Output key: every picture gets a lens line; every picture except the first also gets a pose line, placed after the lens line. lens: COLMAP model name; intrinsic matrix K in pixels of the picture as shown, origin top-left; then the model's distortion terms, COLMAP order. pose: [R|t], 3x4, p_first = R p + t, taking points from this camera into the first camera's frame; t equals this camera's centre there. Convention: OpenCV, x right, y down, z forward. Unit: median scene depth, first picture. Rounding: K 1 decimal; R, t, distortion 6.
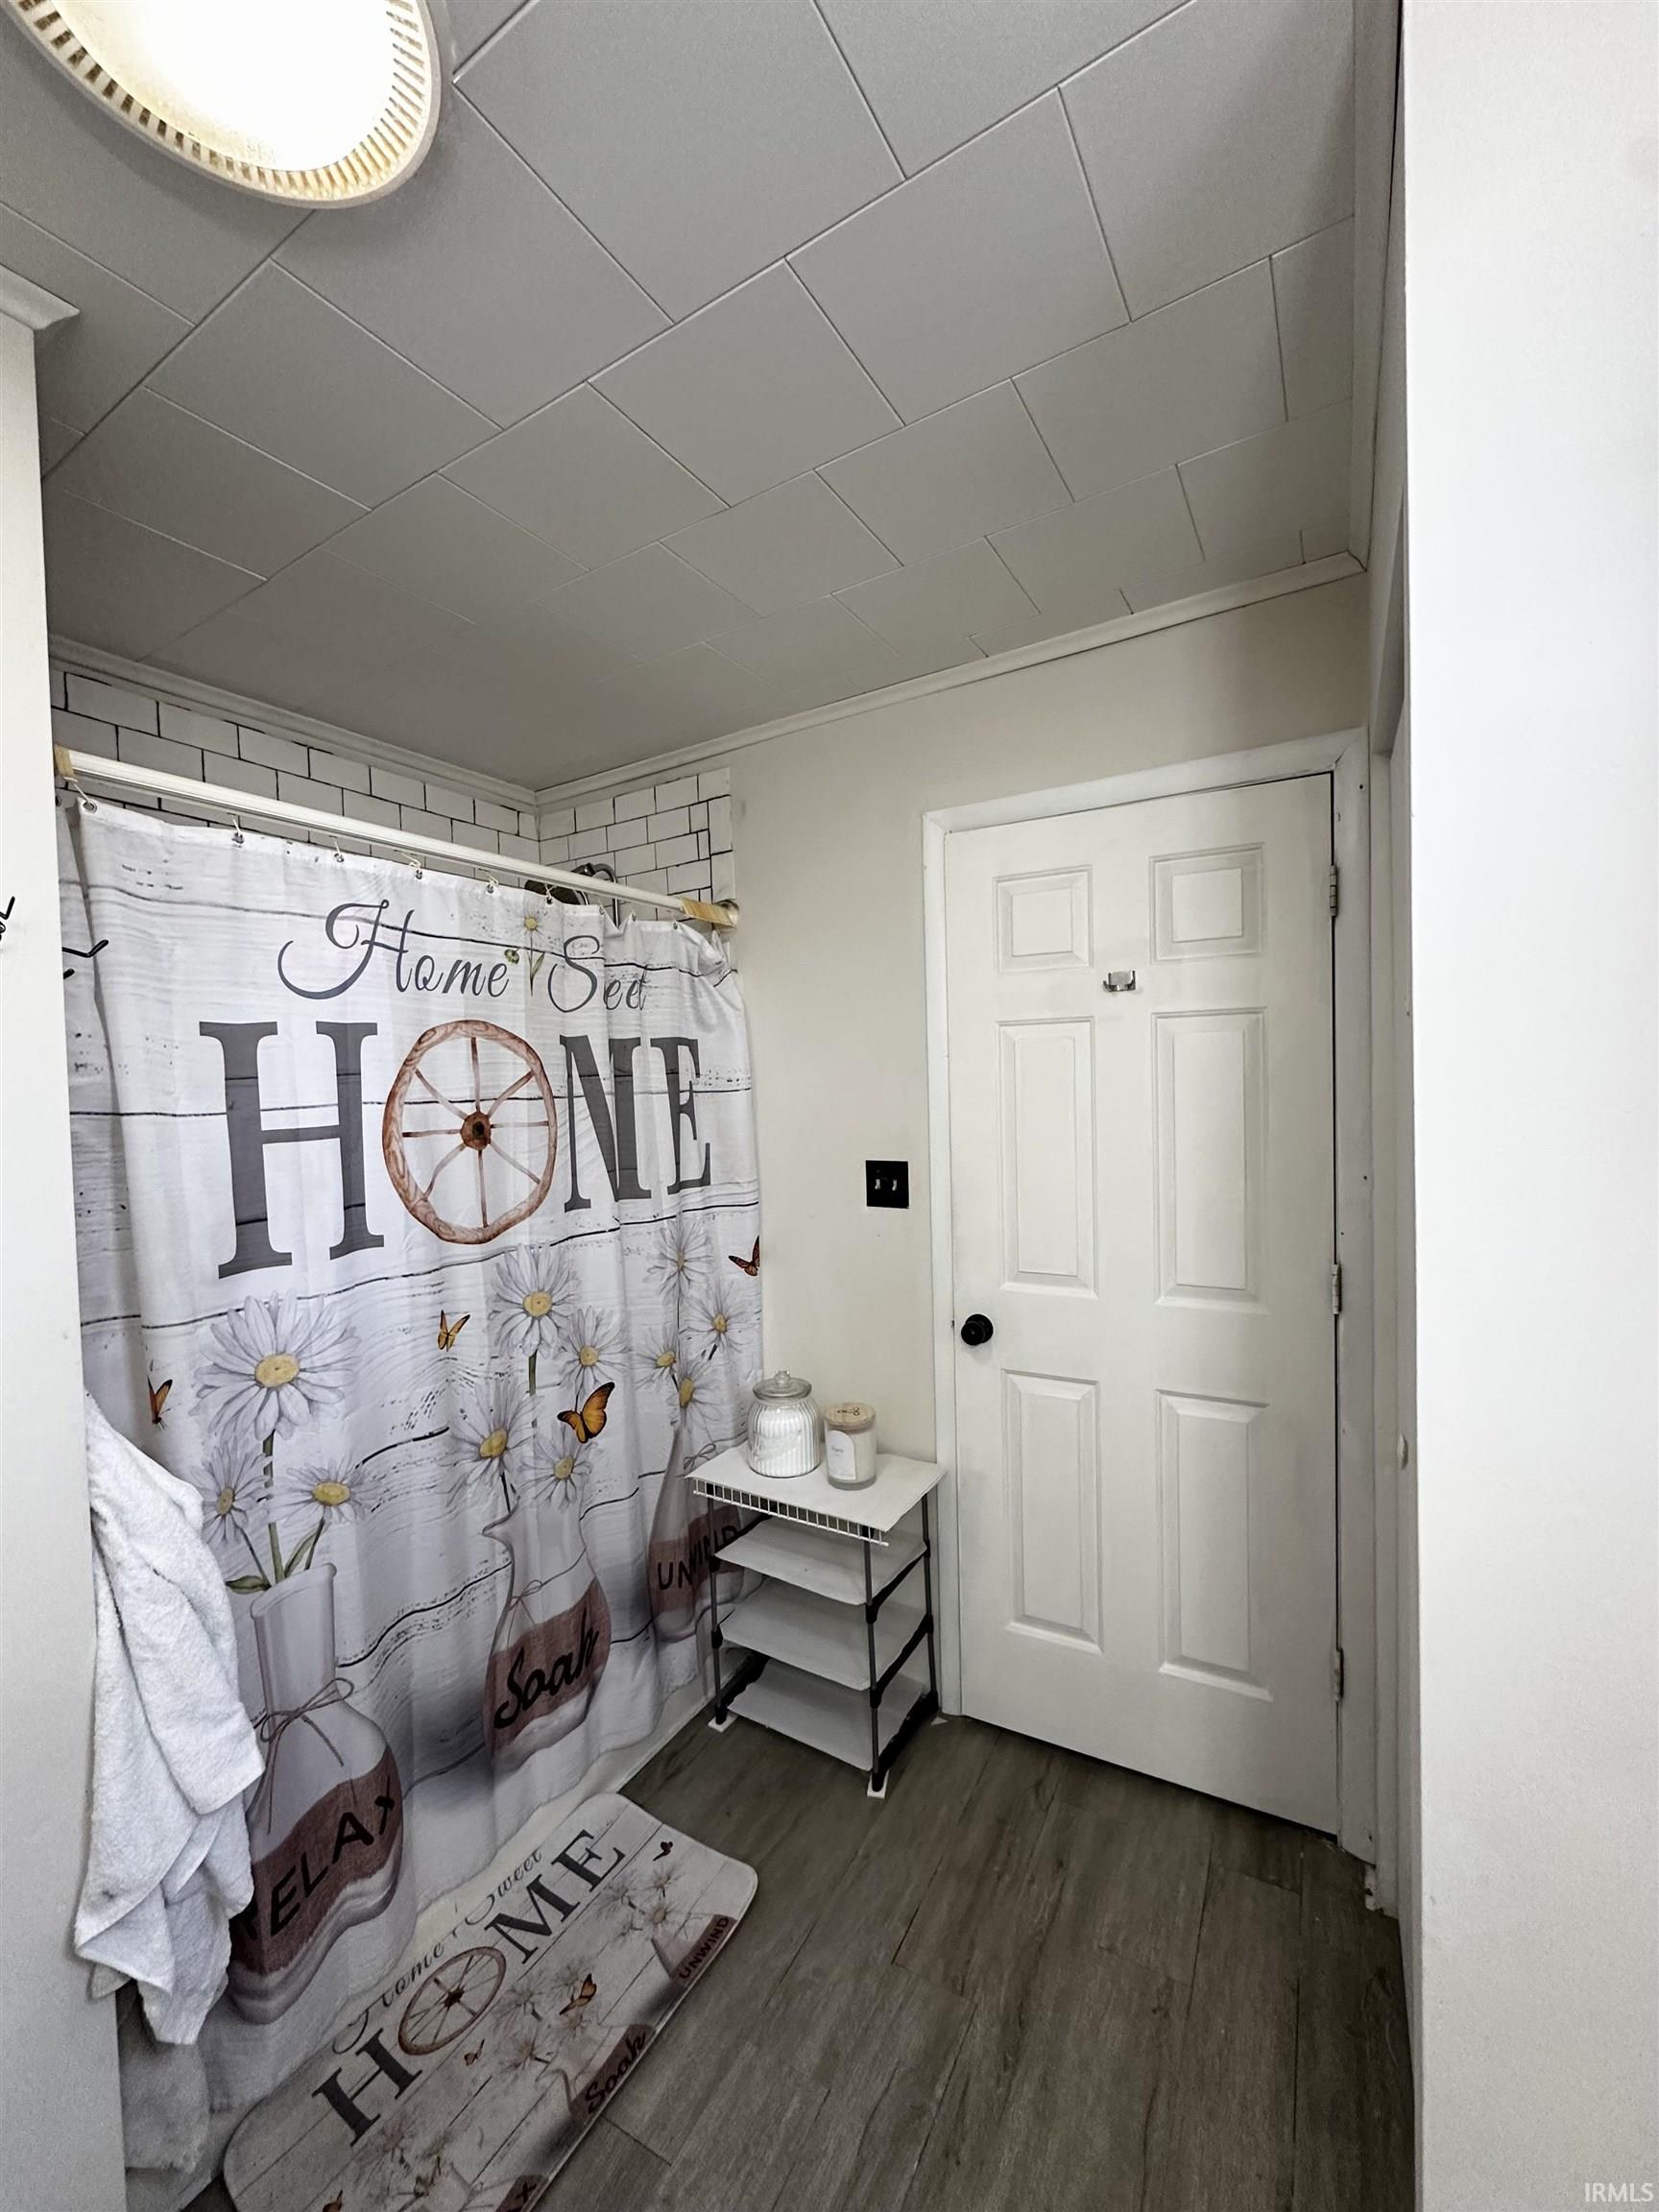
lens RADIAL K [[884.3, 0, 830.0], [0, 884.3, 1108.6], [0, 0, 1]] dist [-0.001536, 0.000626]
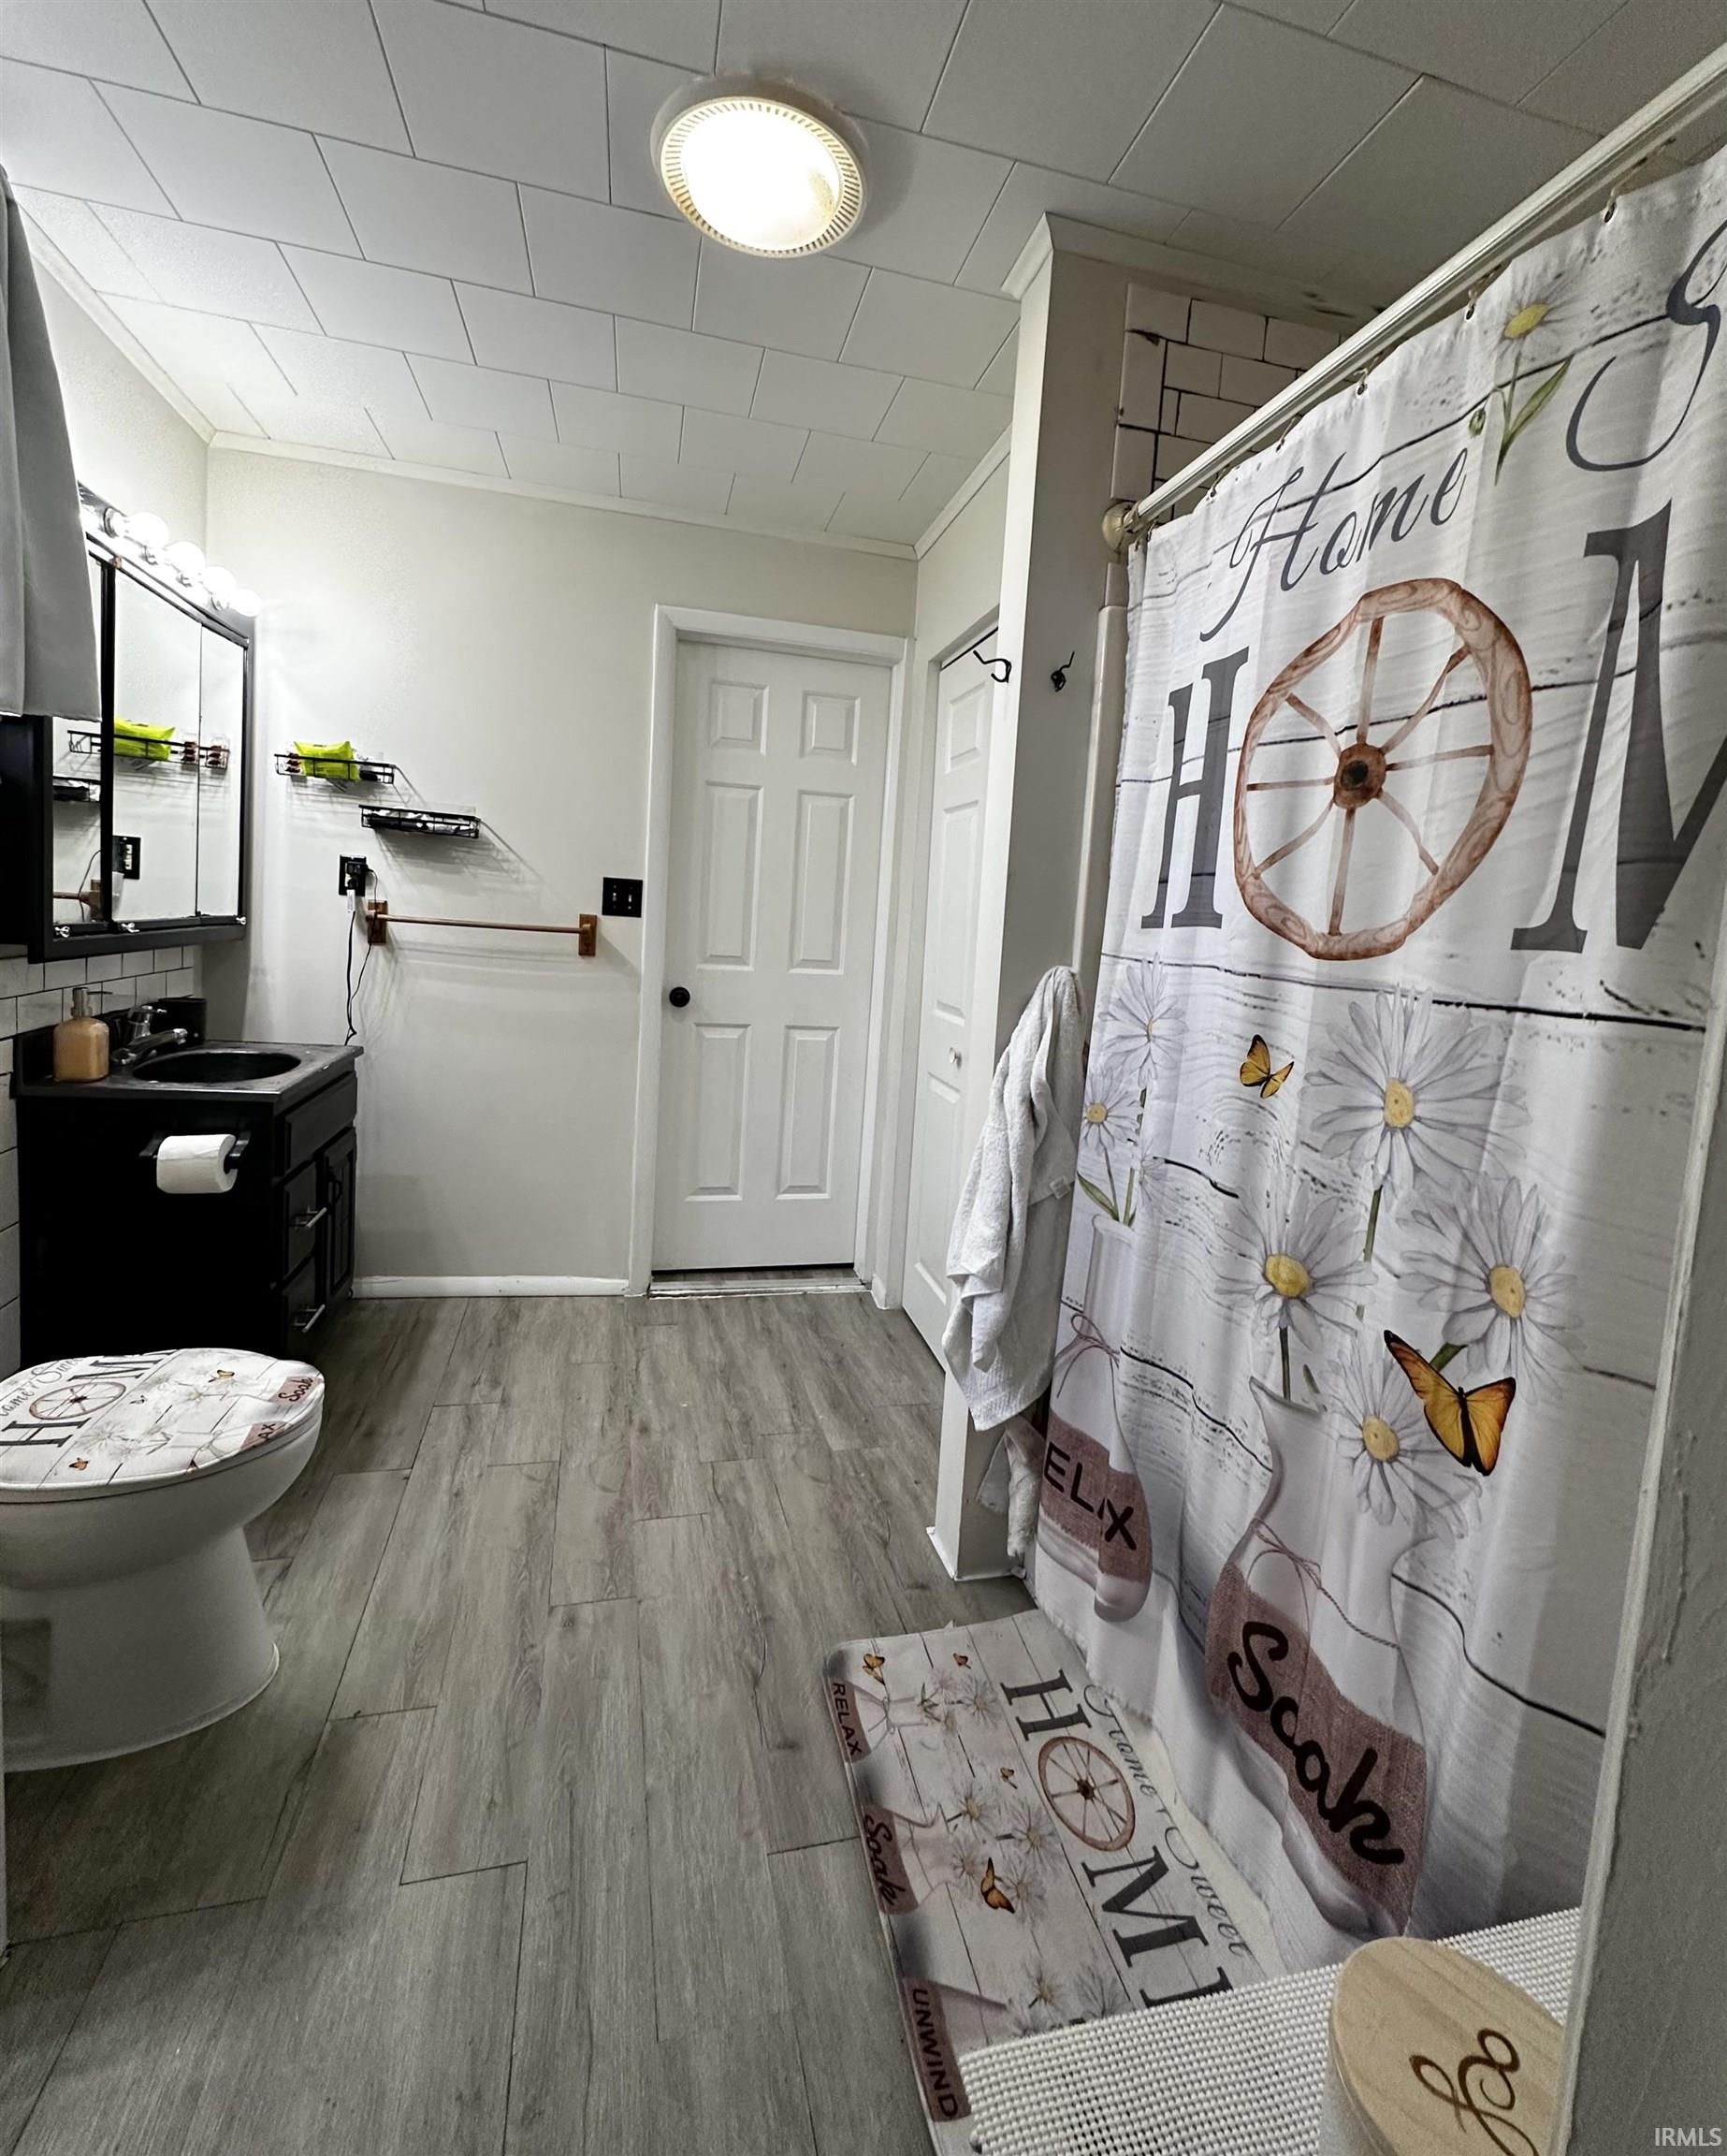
lens RADIAL K [[931.2, 0, 856.6], [0, 931.2, 994.4], [0, 0, 1]] dist [-0.008382, 0.000173]
pose [[-0.716764, 0.048058, -0.695658, 0.303539], [-0.061919, 0.989295, 0.132140, 0.112358], [0.694562, 0.137788, -0.706115, 1.254717]]
